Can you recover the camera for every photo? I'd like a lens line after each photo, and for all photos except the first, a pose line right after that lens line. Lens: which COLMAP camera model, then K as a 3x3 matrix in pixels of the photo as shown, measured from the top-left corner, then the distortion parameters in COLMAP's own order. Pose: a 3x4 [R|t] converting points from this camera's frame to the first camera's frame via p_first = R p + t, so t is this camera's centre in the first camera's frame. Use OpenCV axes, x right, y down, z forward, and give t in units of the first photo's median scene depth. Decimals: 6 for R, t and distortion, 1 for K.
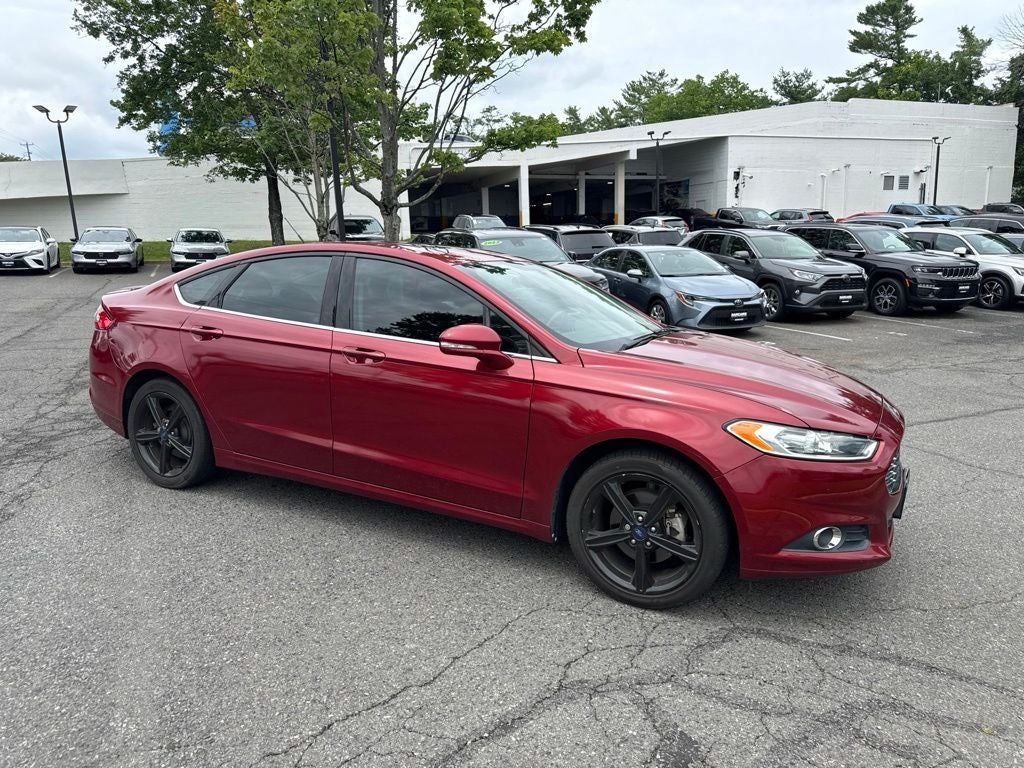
lens RADIAL K [[724.7, 0, 508.2], [0, 724.7, 381.5], [0, 0, 1]] dist [0.012541, -0.012105]
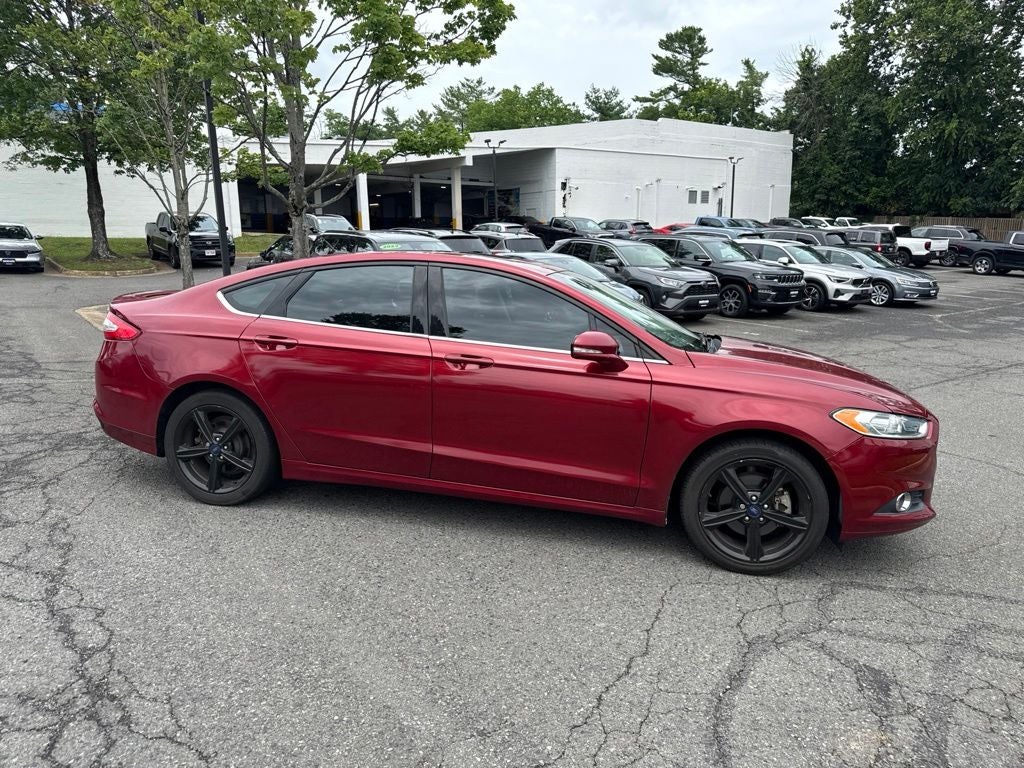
lens RADIAL K [[721.1, 0, 506.9], [0, 721.1, 388.0], [0, 0, 1]] dist [0.041026, -0.052609]
pose [[0.969033, -0.030341, 0.245061, -0.060532], [0.028950, 0.999538, 0.009278, -0.000989], [-0.245230, -0.001897, 0.969463, -0.003209]]
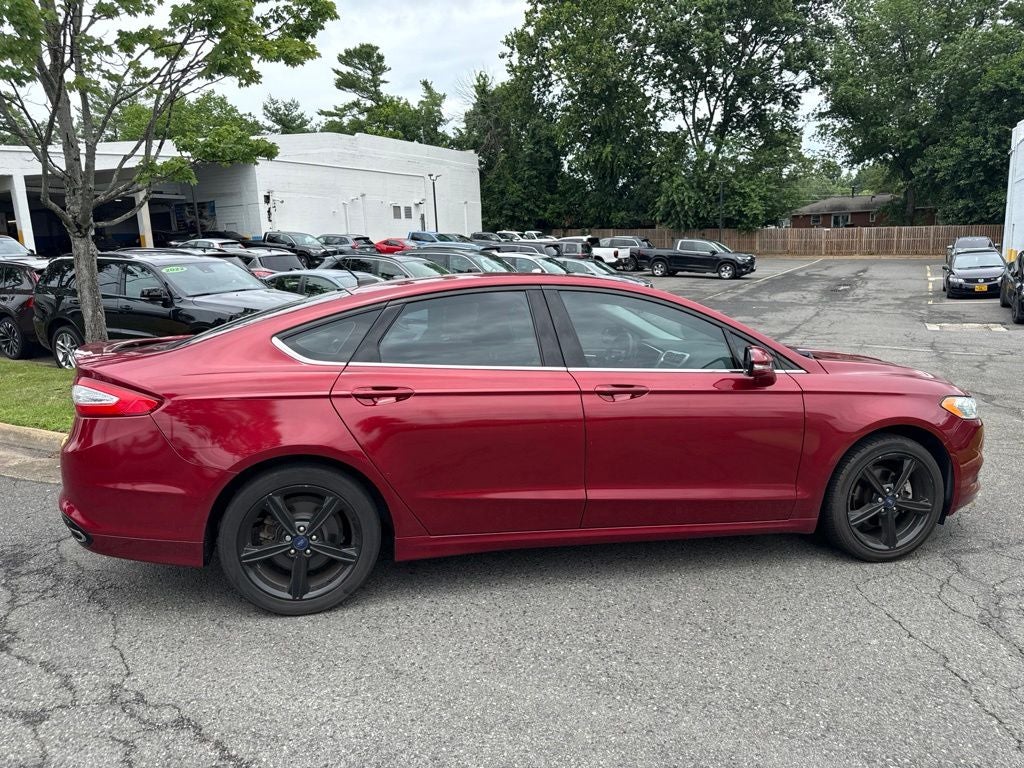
lens RADIAL K [[715.1, 0, 508.3], [0, 715.1, 393.9], [0, 0, 1]] dist [0.114000, -0.204417]
pose [[0.778153, -0.125927, 0.615321, -0.134300], [0.134732, 0.990356, 0.032294, -0.012623], [-0.613453, 0.057774, 0.787615, 0.052565]]
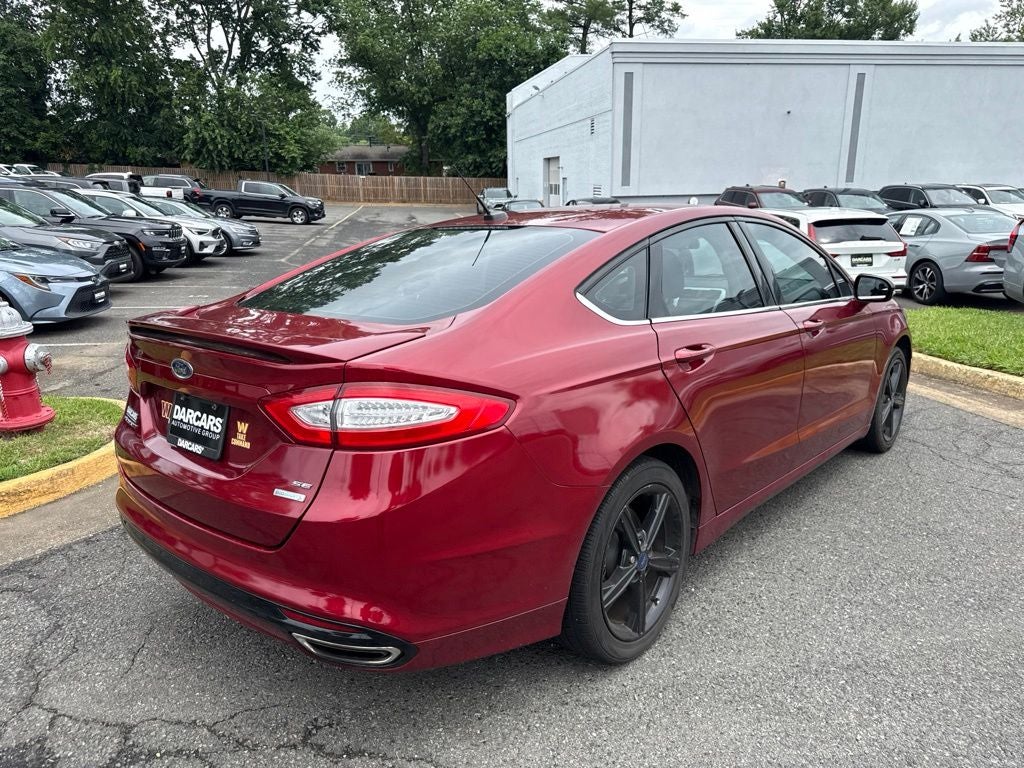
lens RADIAL K [[726.0, 0, 505.1], [0, 726.0, 389.3], [0, 0, 1]] dist [0.017861, -0.021596]
pose [[0.247167, -0.243689, 0.937829, -0.178866], [0.188444, 0.961469, 0.200167, -0.033134], [-0.950472, 0.127254, 0.283566, 0.167781]]
